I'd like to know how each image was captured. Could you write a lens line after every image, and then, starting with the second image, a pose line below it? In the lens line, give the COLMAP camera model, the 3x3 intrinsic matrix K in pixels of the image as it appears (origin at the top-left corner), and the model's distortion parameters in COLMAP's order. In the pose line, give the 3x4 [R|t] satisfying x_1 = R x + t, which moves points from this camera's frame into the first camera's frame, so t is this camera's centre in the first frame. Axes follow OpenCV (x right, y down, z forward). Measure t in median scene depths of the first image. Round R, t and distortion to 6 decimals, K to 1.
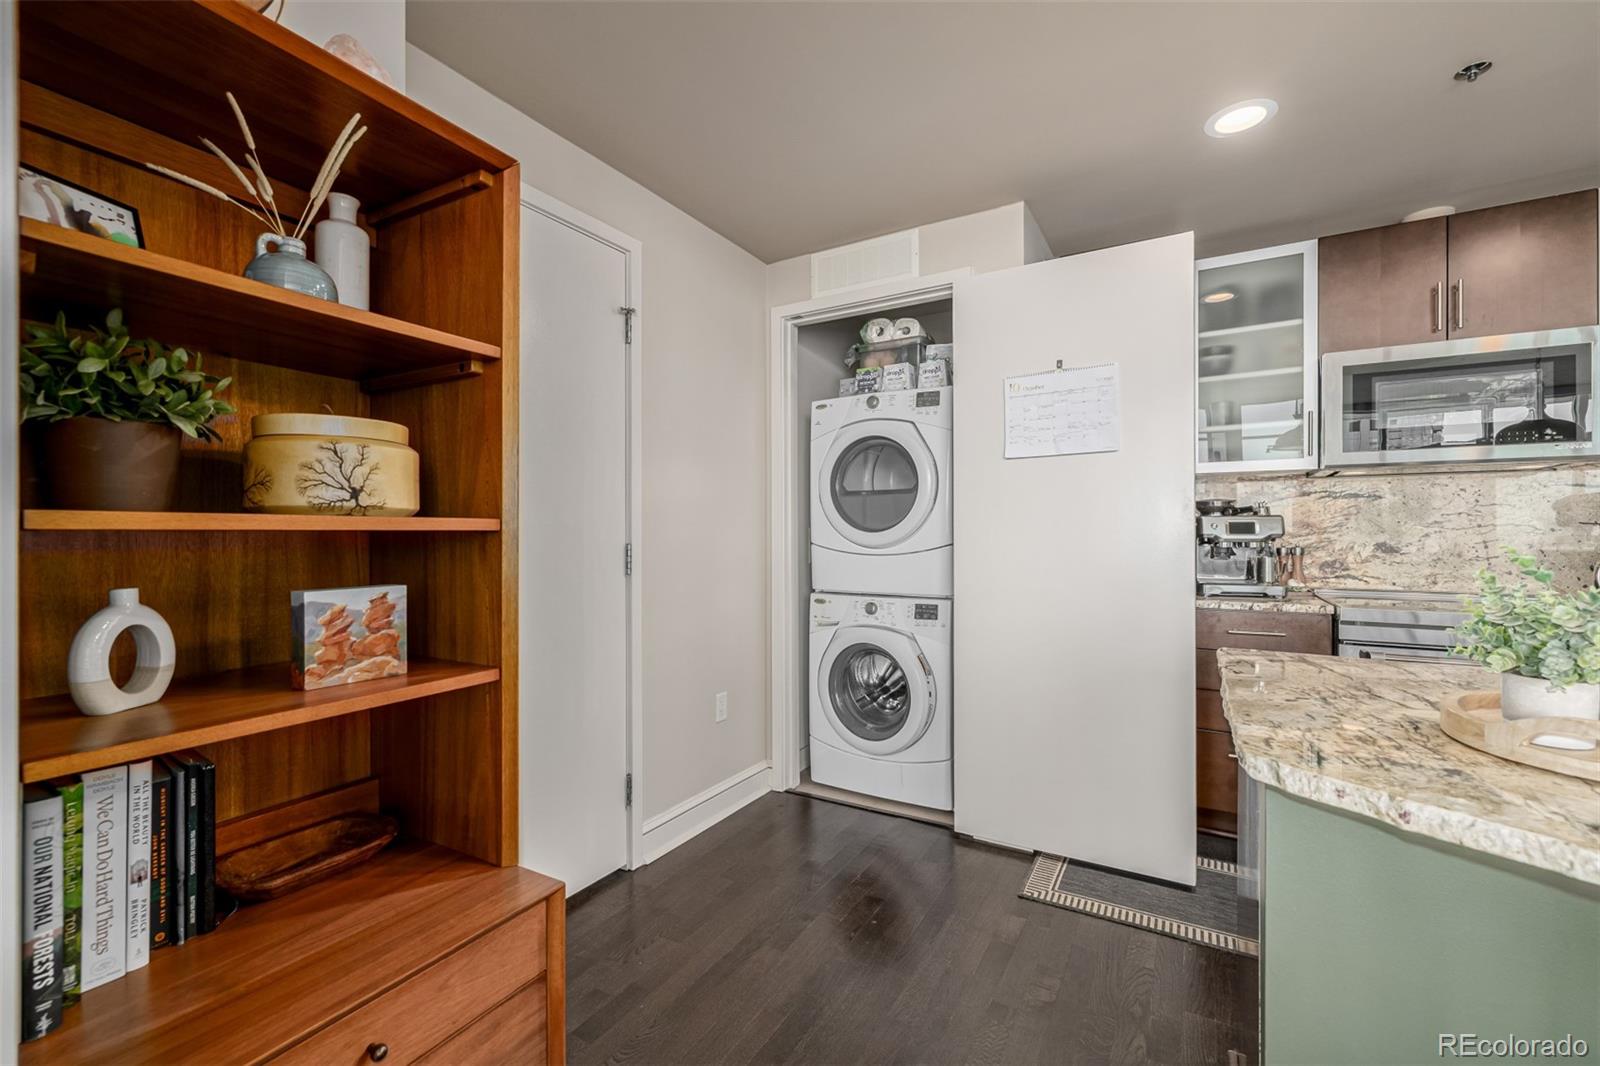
lens RADIAL K [[669.9, 0, 811.6], [0, 669.9, 536.1], [0, 0, 1]] dist [-0.000026, 0.000317]
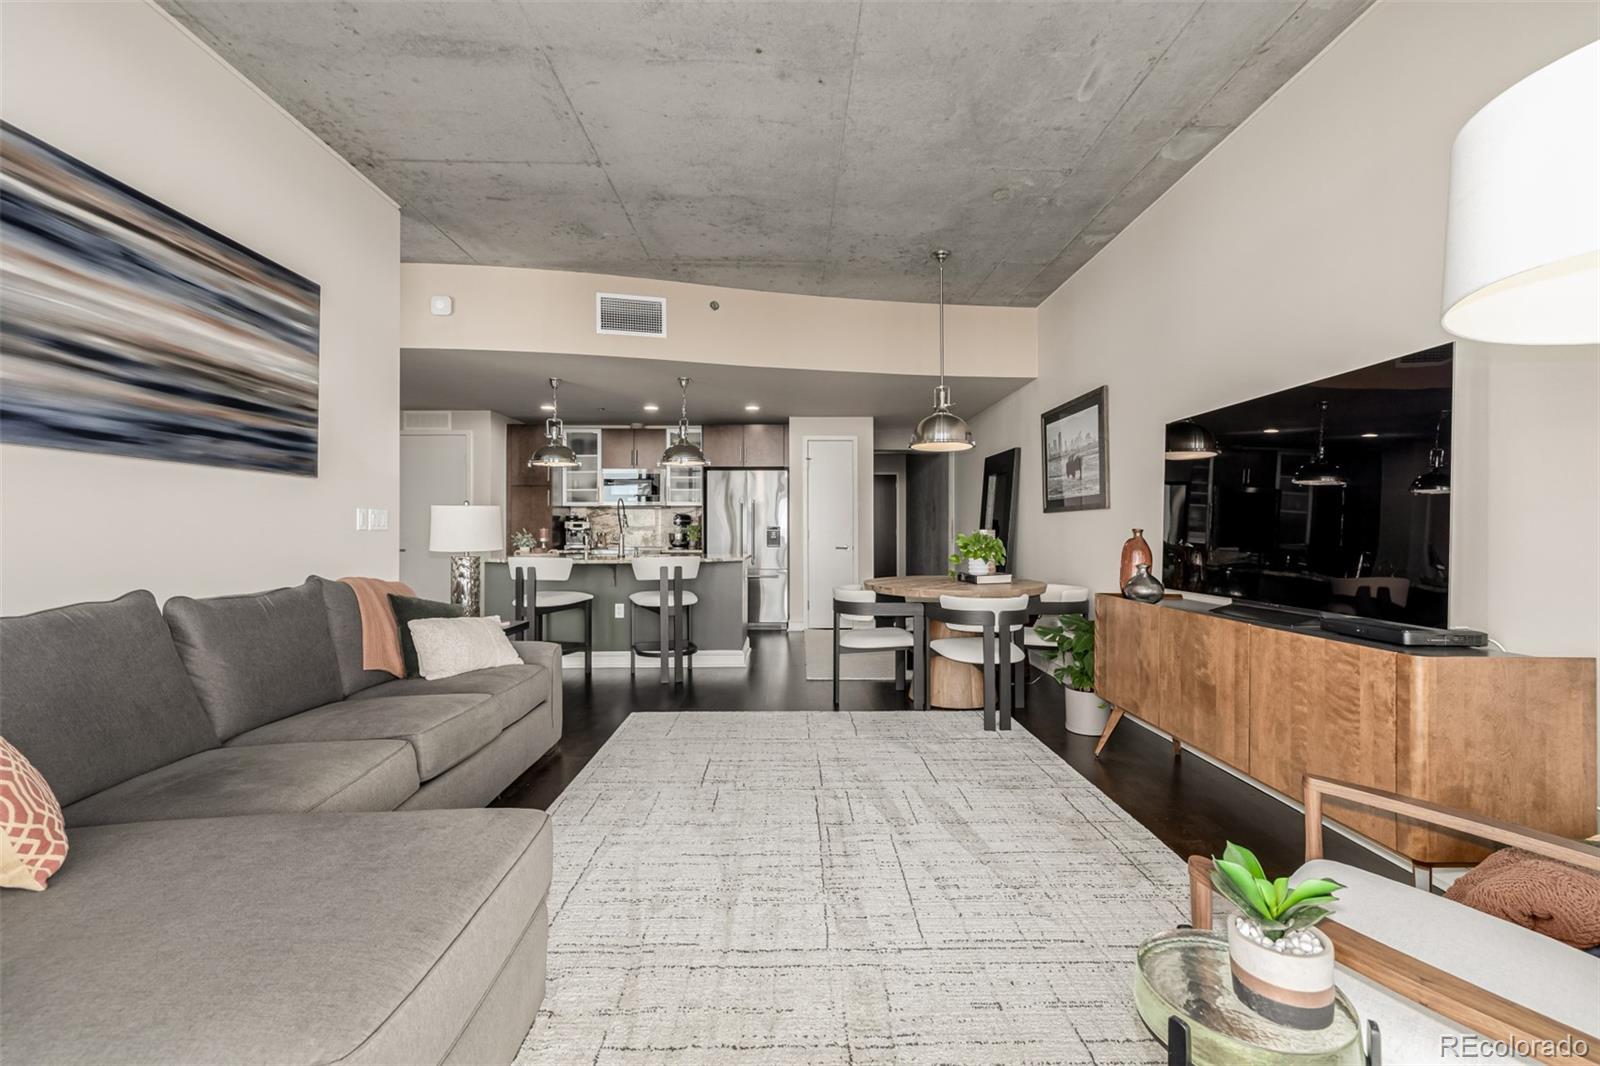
lens RADIAL K [[669.9, 0, 803.6], [0, 669.9, 522.2], [0, 0, 1]] dist [-0.000026, 0.000317]
pose [[0.854141, 0.005155, 0.520015, -0.027598], [0.002568, 0.999897, -0.014131, 0.018237], [-0.520035, 0.013405, 0.854040, -2.286554]]
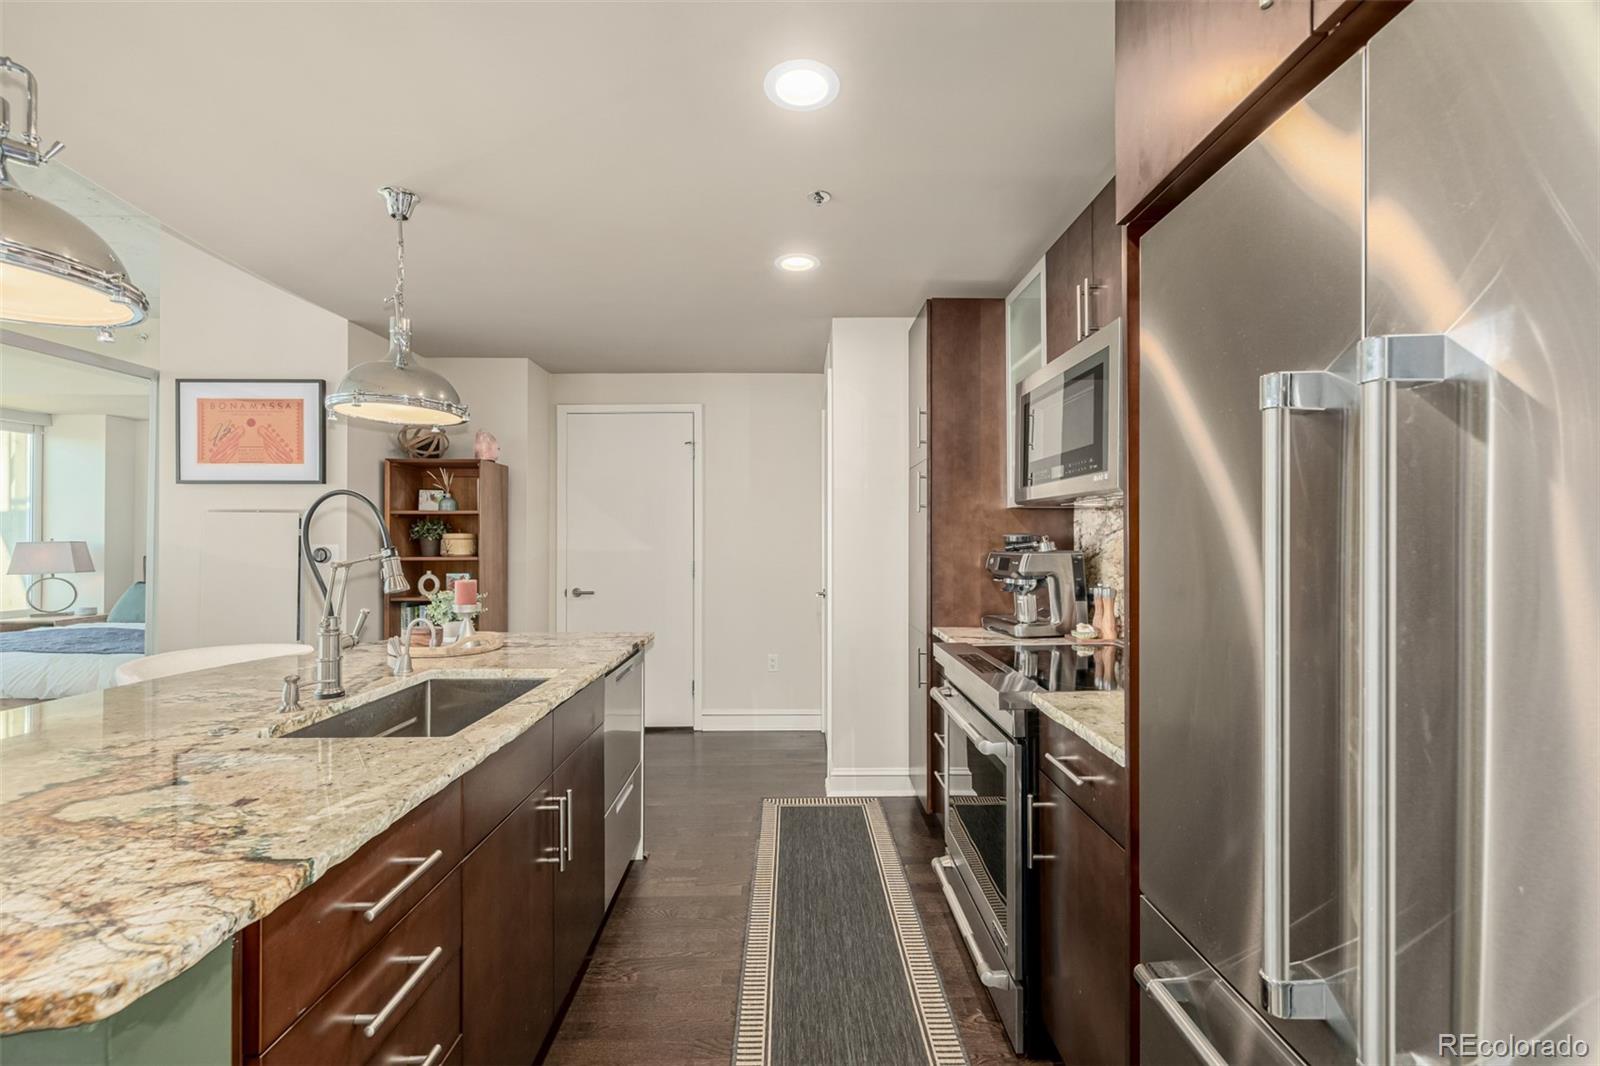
lens RADIAL K [[669.9, 0, 810.8], [0, 669.9, 527.2], [0, 0, 1]] dist [-0.000026, 0.000317]
pose [[0.507299, -0.021598, -0.861499, 1.577448], [0.001815, 0.999710, -0.023994, -0.040470], [0.861768, 0.010609, 0.507191, 0.304350]]
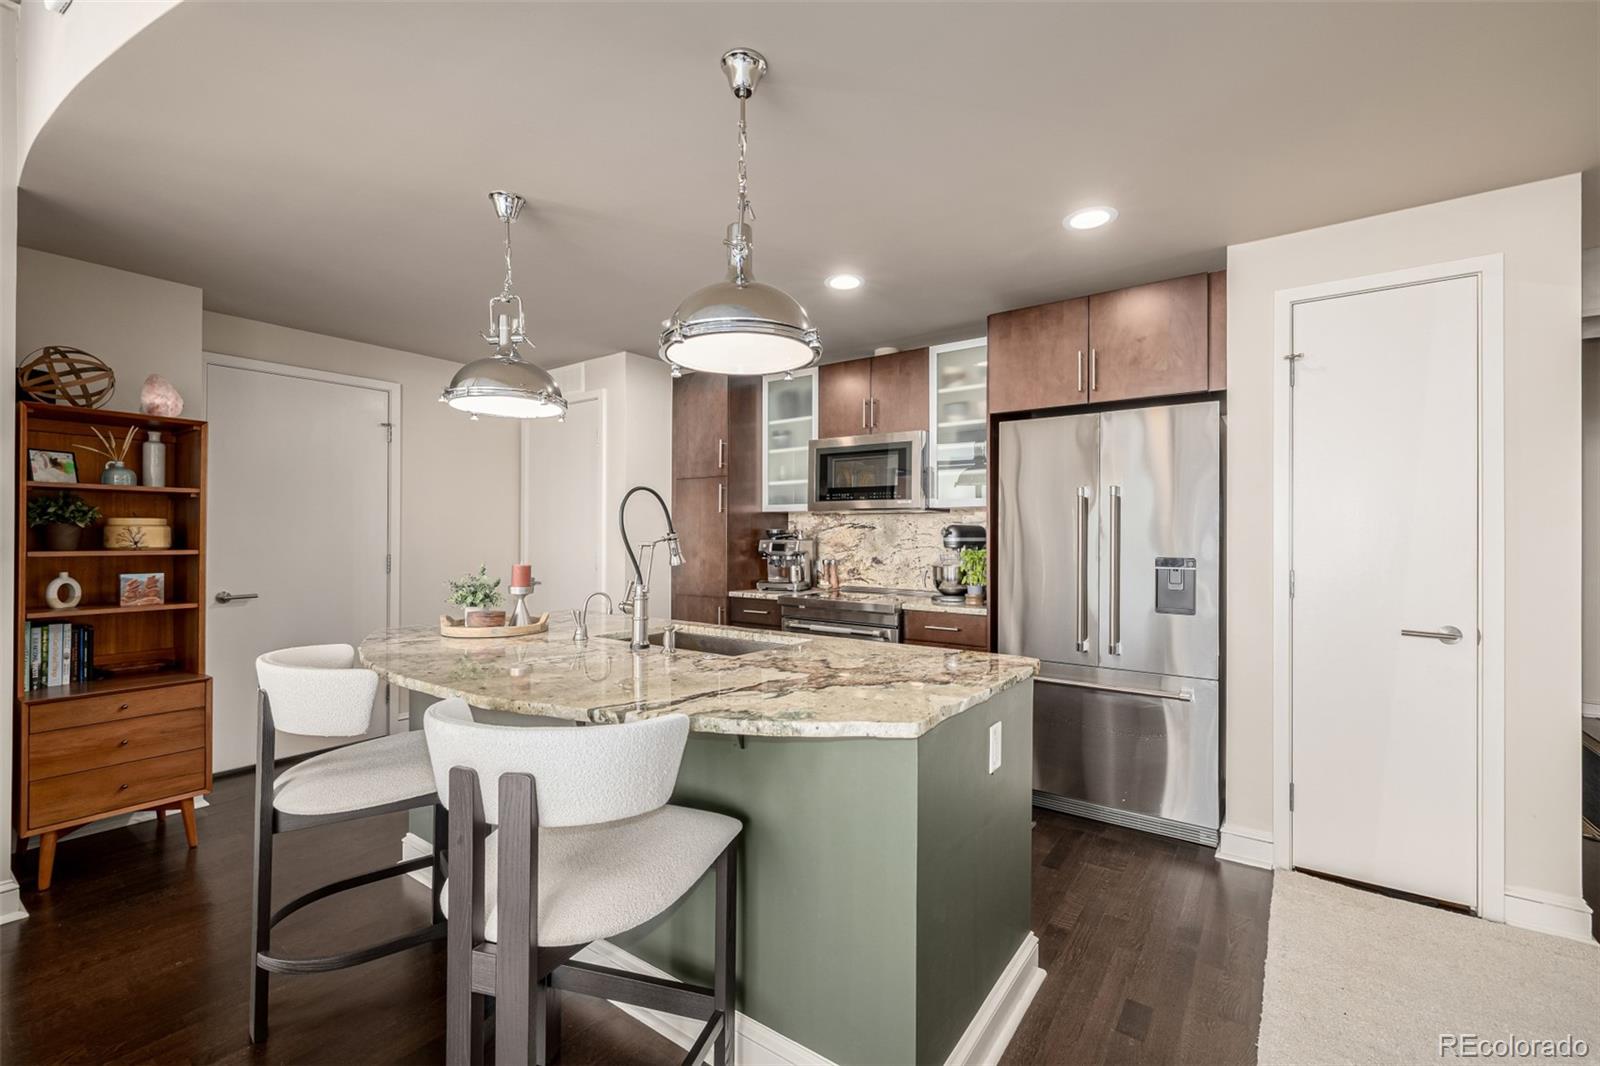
lens RADIAL K [[669.9, 0, 810.4], [0, 669.9, 536.0], [0, 0, 1]] dist [-0.000026, 0.000317]
pose [[0.995656, 0.006378, -0.092890, 1.008912], [-0.006730, 0.999971, -0.003473, -0.039311], [0.092865, 0.004083, 0.995670, -0.669736]]
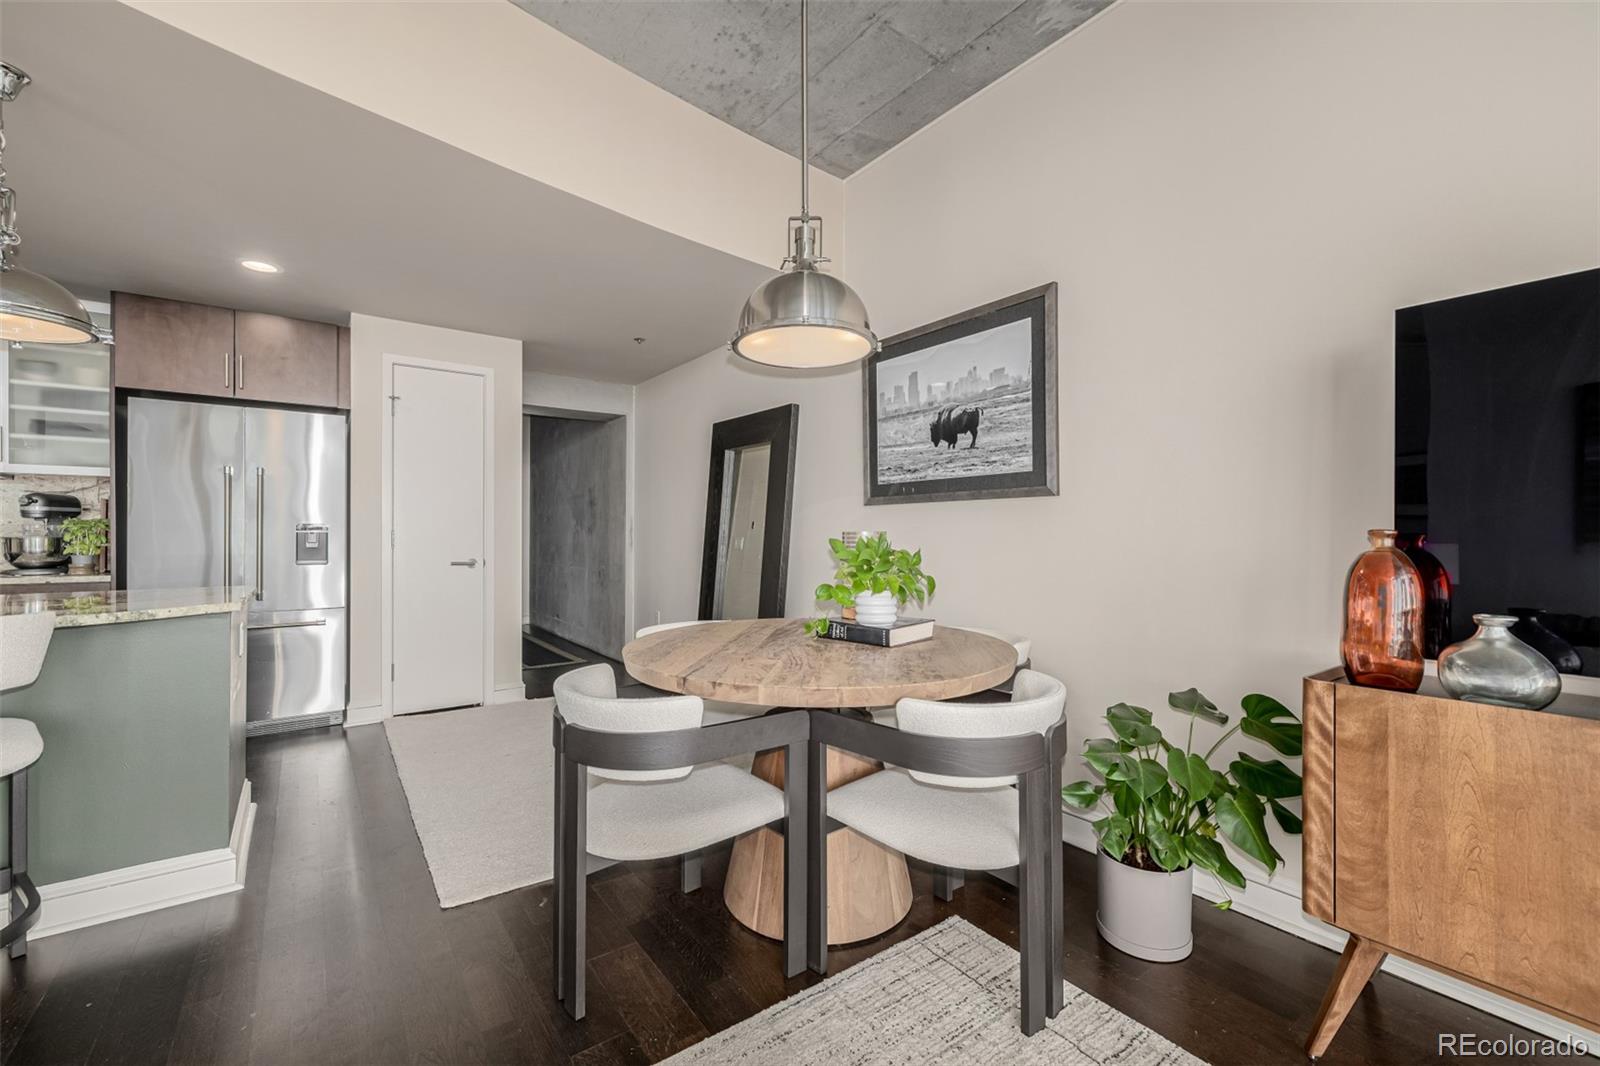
lens RADIAL K [[669.9, 0, 806.9], [0, 669.9, 532.3], [0, 0, 1]] dist [-0.000026, 0.000317]
pose [[0.396829, 0.005890, 0.917874, 0.517372], [-0.000331, 0.999980, -0.006273, 0.021735], [-0.917893, 0.002186, 0.396823, -1.189617]]
